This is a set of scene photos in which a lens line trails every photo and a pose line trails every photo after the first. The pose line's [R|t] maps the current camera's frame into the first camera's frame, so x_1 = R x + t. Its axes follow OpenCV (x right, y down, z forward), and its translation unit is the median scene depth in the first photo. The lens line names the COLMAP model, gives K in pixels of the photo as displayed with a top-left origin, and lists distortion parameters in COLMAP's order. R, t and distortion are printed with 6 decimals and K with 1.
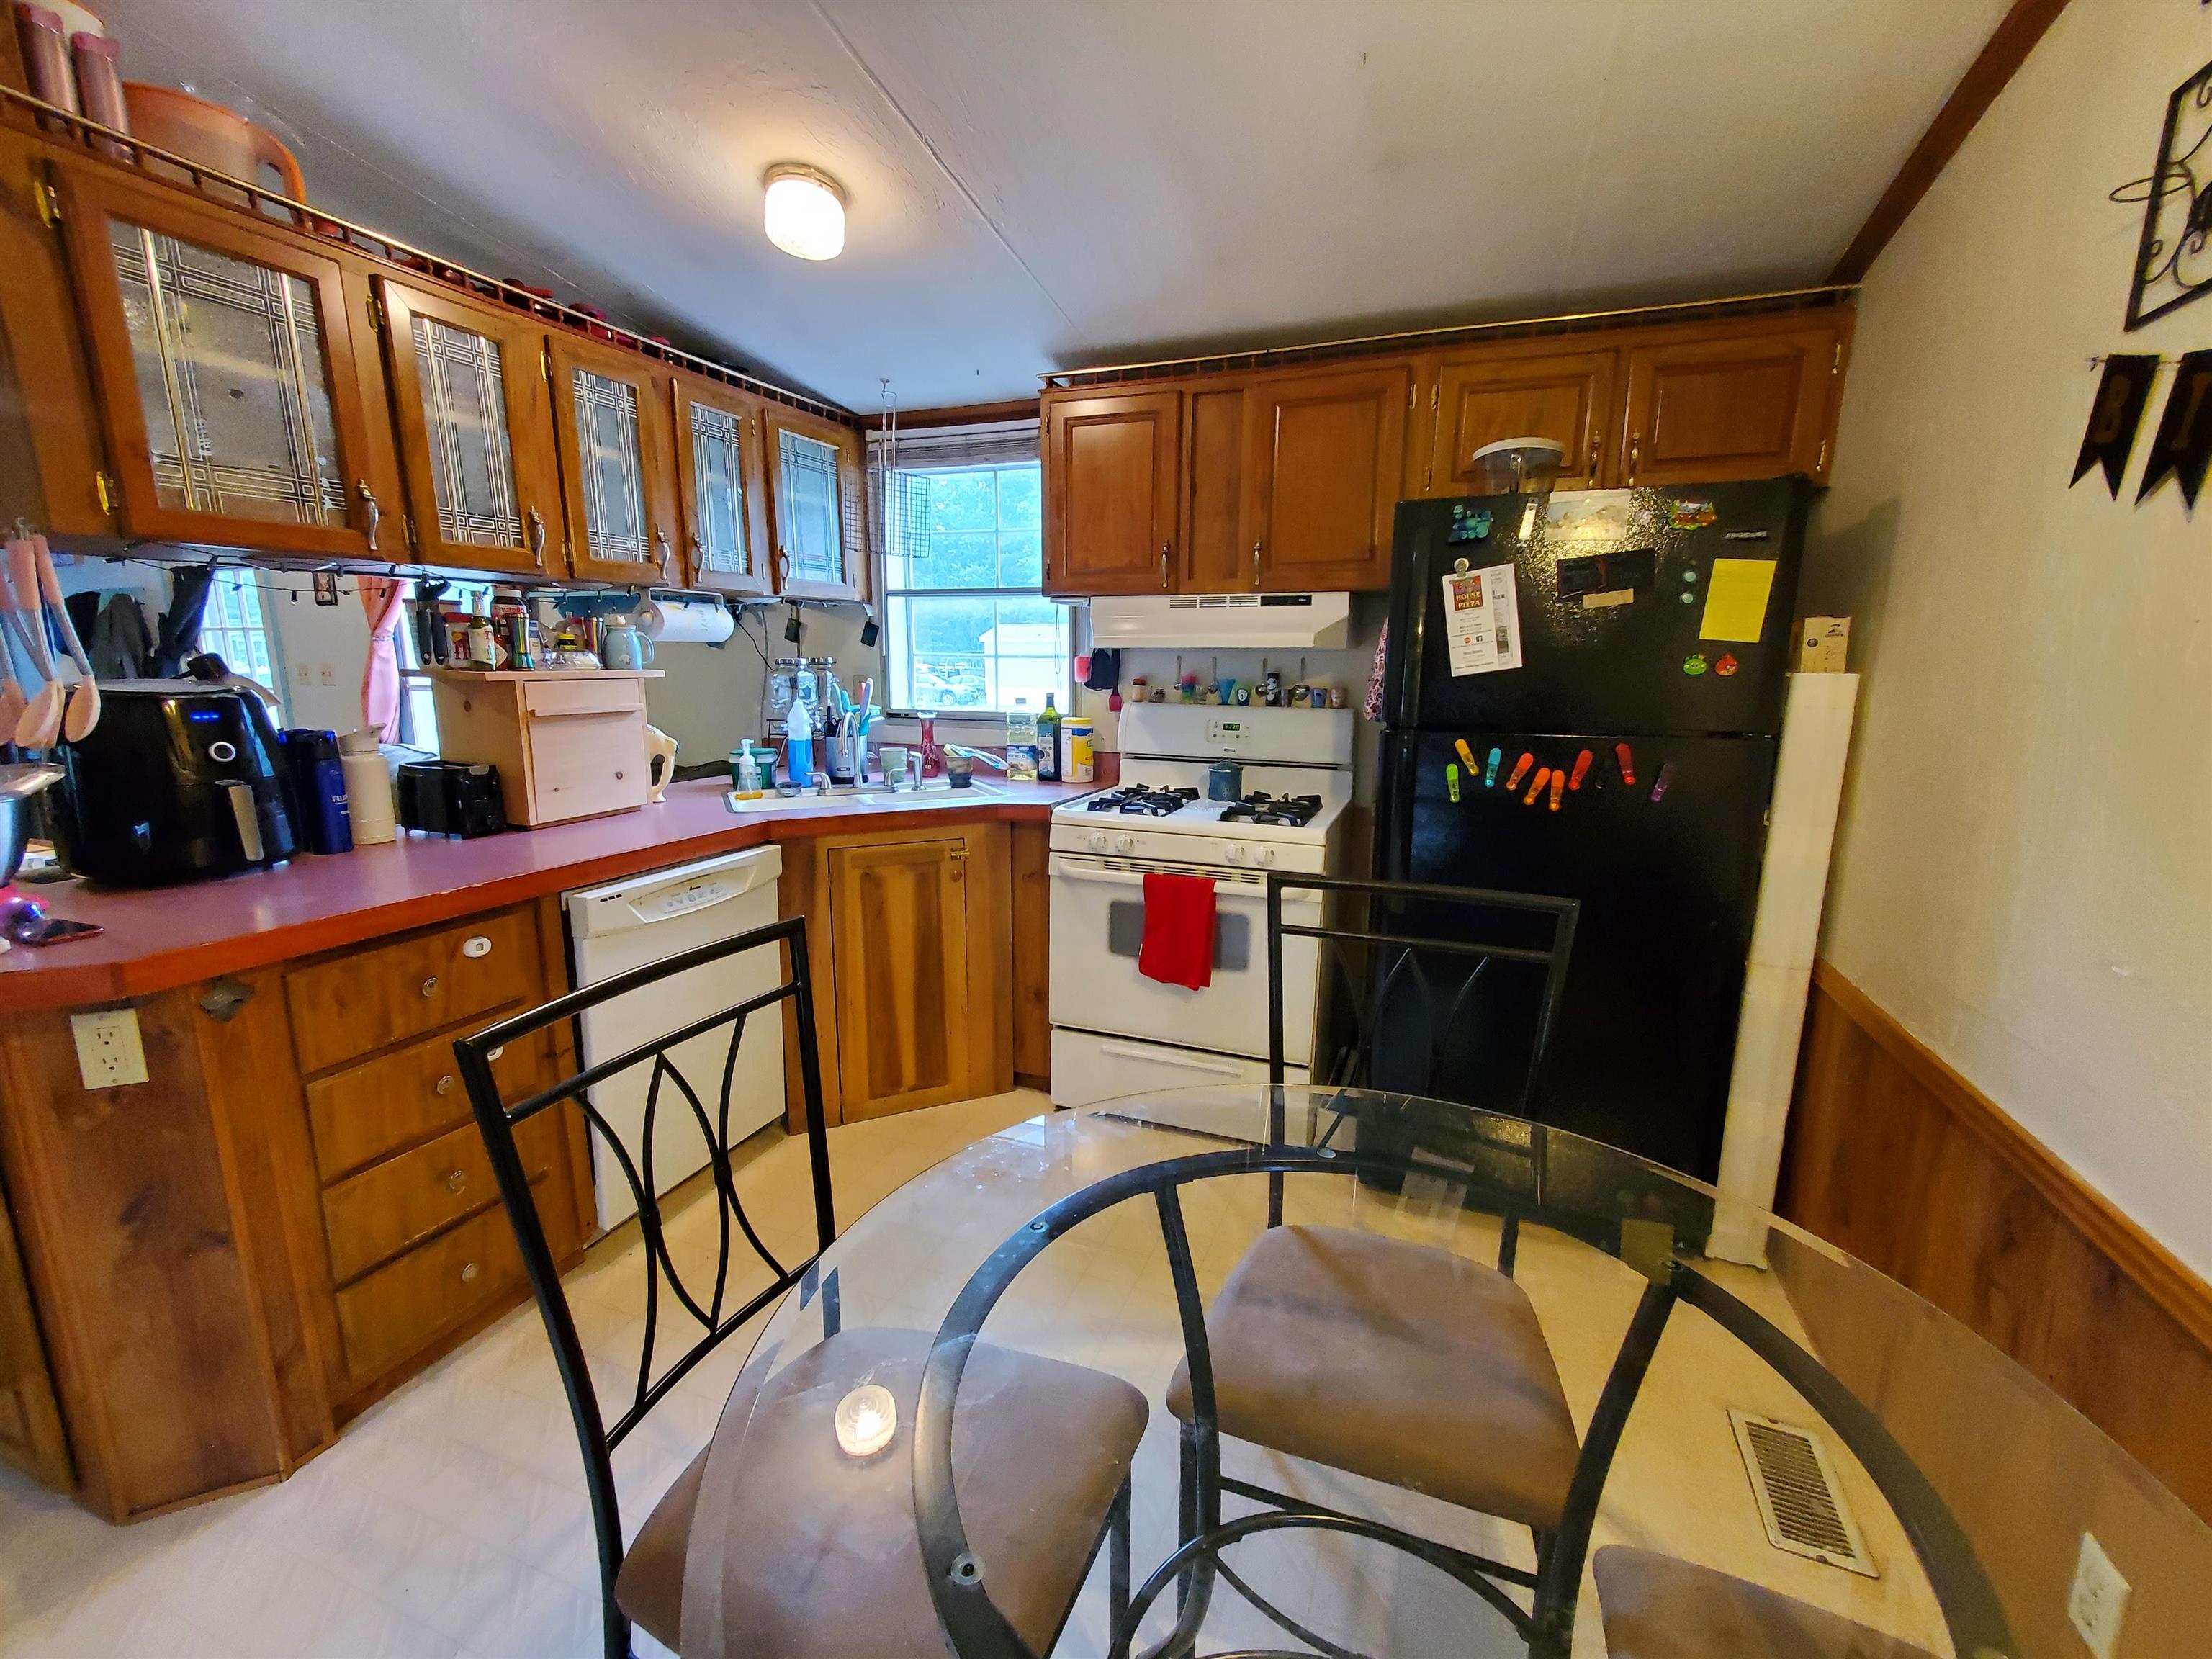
lens RADIAL K [[937.6, 0, 1106.0], [0, 937.6, 829.5], [0, 0, 1]] dist [0.001870, -0.000158]
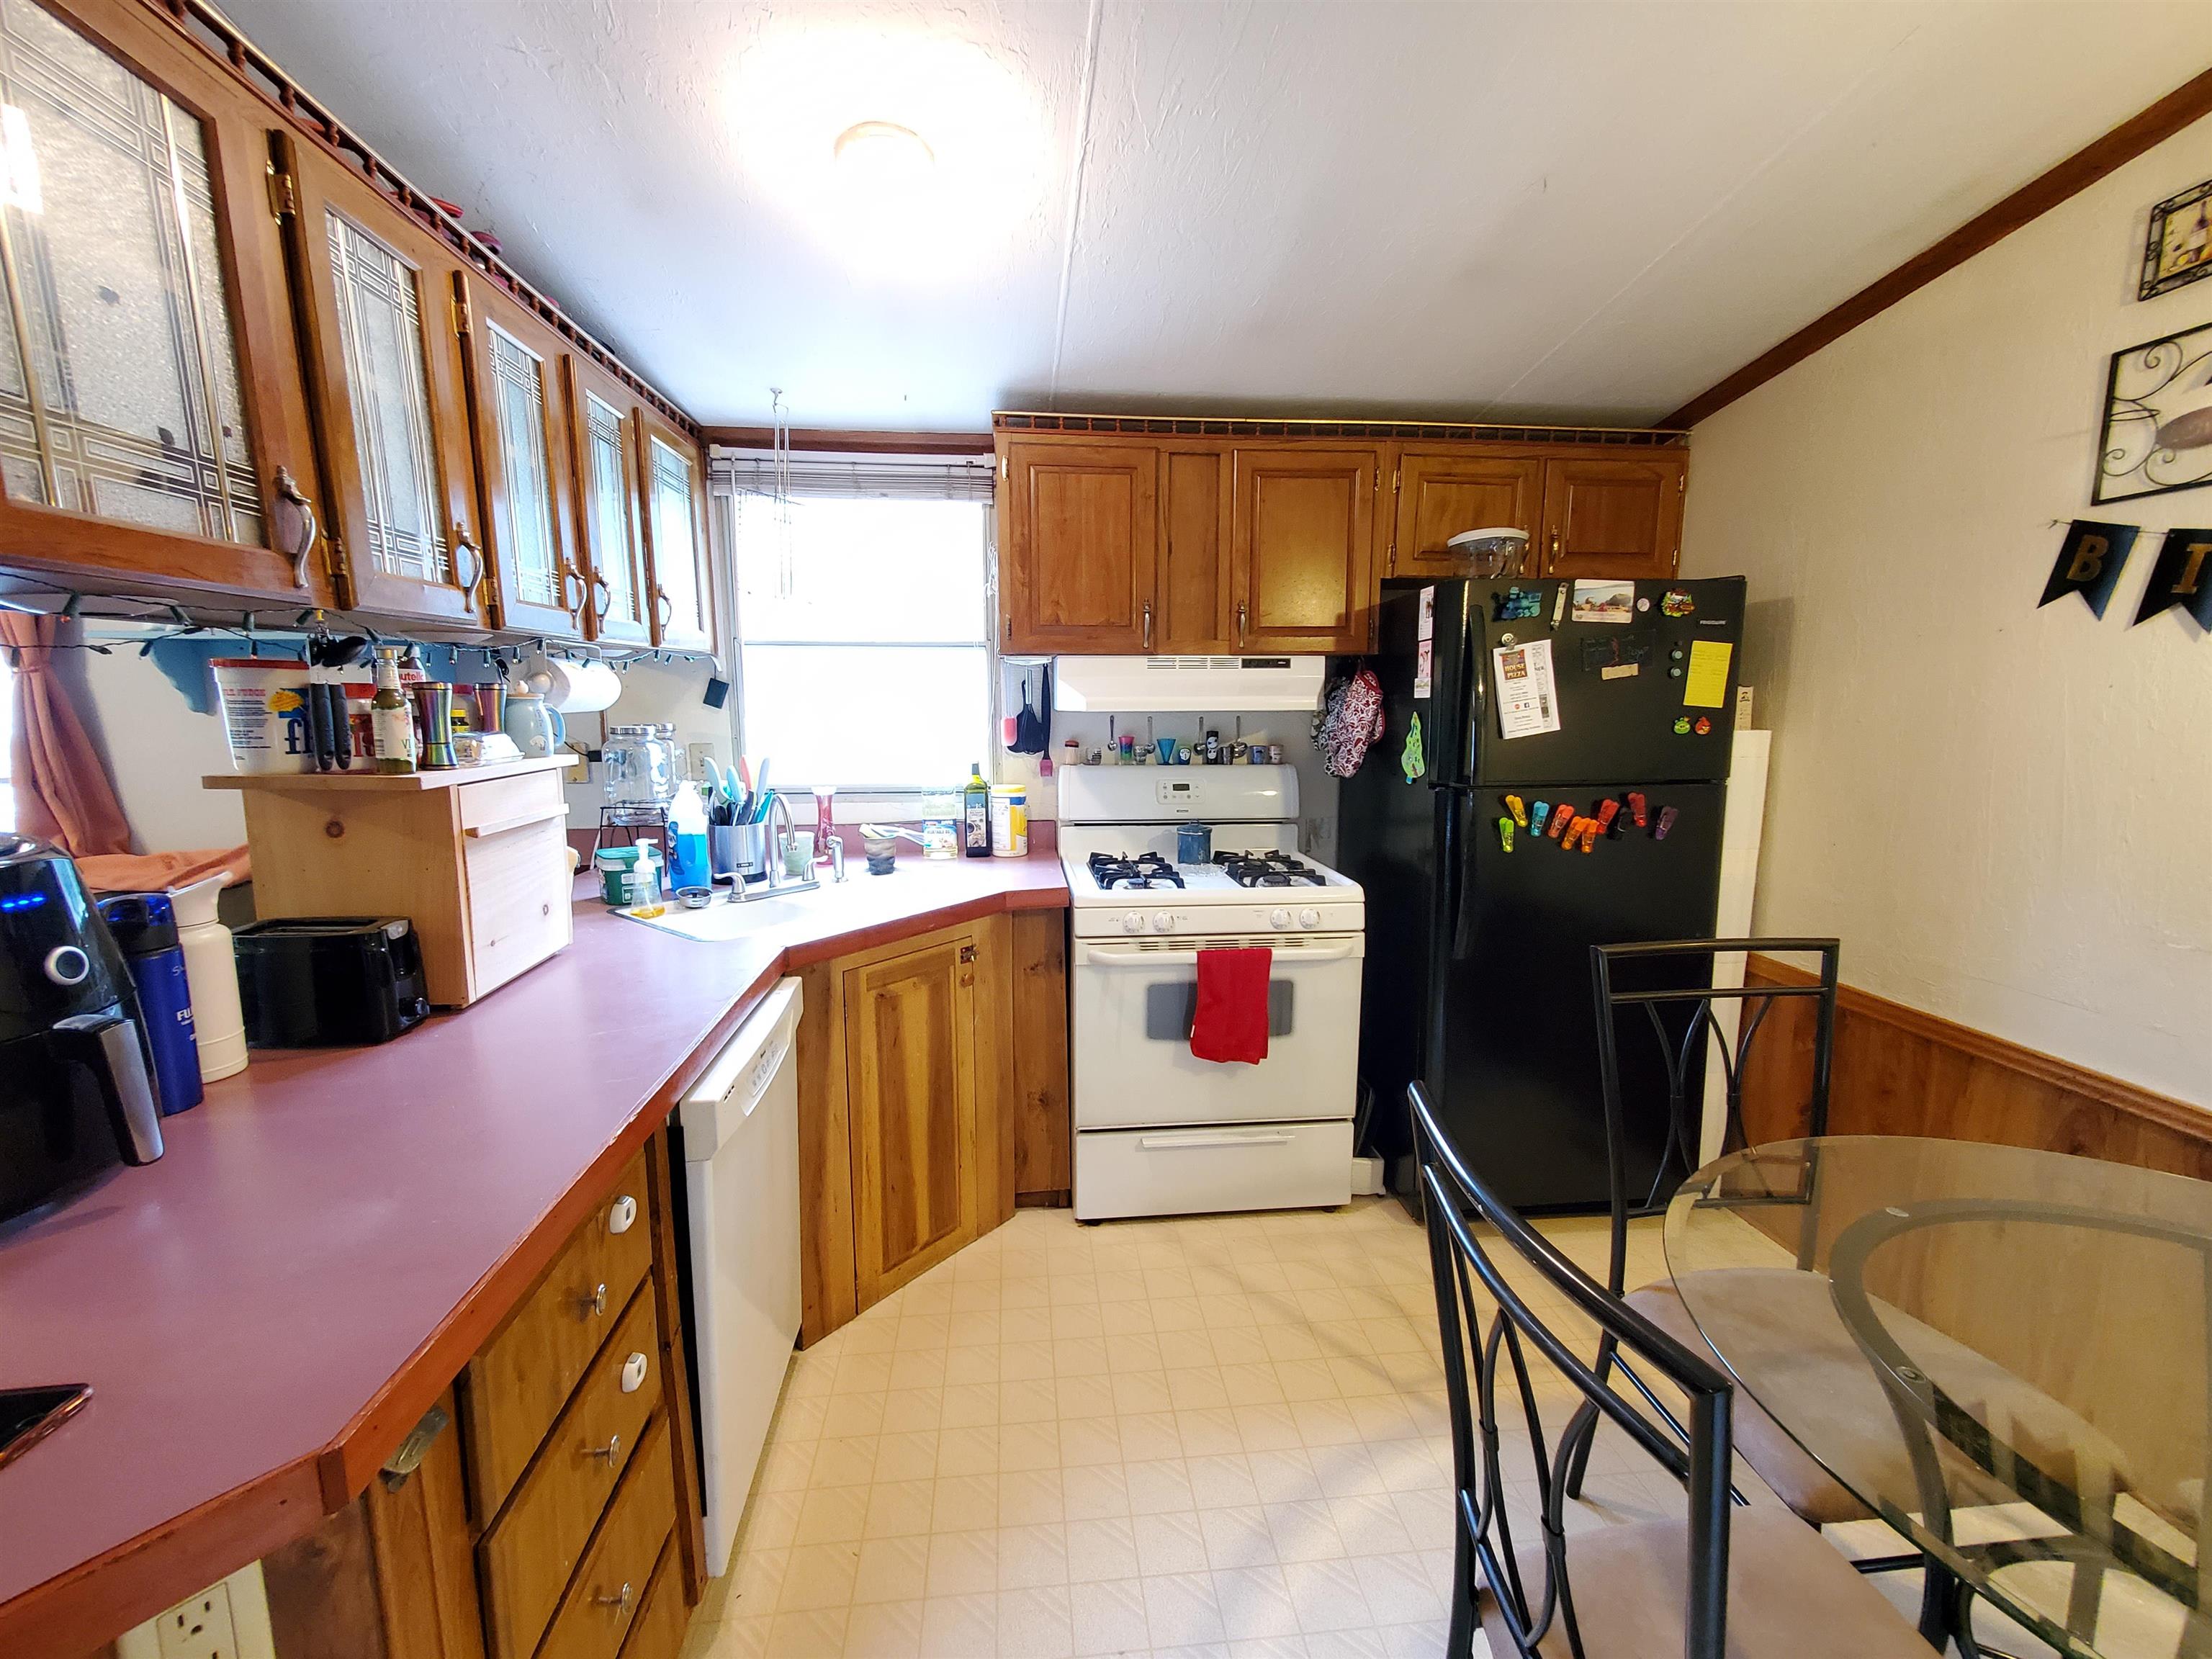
lens RADIAL K [[937.6, 0, 1106.0], [0, 937.6, 829.5], [0, 0, 1]] dist [0.001870, -0.000158]
pose [[0.890174, -0.073214, 0.449699, -0.440231], [0.090182, 0.995790, -0.016393, -0.064916], [-0.446606, 0.055147, 0.893030, 0.183697]]
